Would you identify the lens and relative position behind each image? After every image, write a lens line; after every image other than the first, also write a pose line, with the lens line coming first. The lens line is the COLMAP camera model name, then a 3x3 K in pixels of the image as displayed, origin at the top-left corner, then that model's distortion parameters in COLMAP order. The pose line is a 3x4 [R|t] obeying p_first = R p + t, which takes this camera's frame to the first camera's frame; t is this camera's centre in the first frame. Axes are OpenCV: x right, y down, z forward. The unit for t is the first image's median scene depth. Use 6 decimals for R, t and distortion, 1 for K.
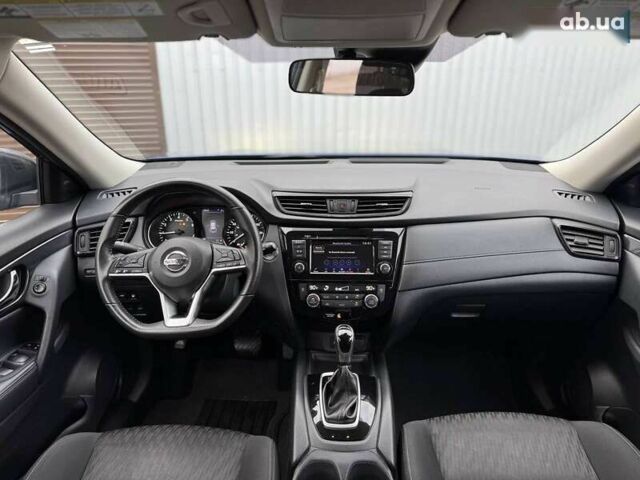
lens RADIAL K [[435.8, 0, 320.0], [0, 435.8, 240.0], [0, 0, 1]] dist [0.056742, -0.099066]
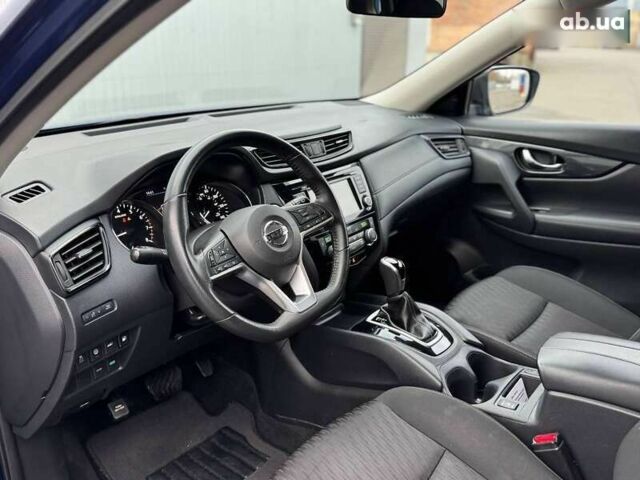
lens RADIAL K [[520.8, 0, 320.0], [0, 520.8, 240.0], [0, 0, 1]] dist [0.080981, -0.167139]
pose [[0.627744, -0.274228, 0.728517, -0.827504], [0.273232, 0.953967, 0.123655, -0.028292], [-0.728891, 0.121430, 0.673775, 0.277214]]
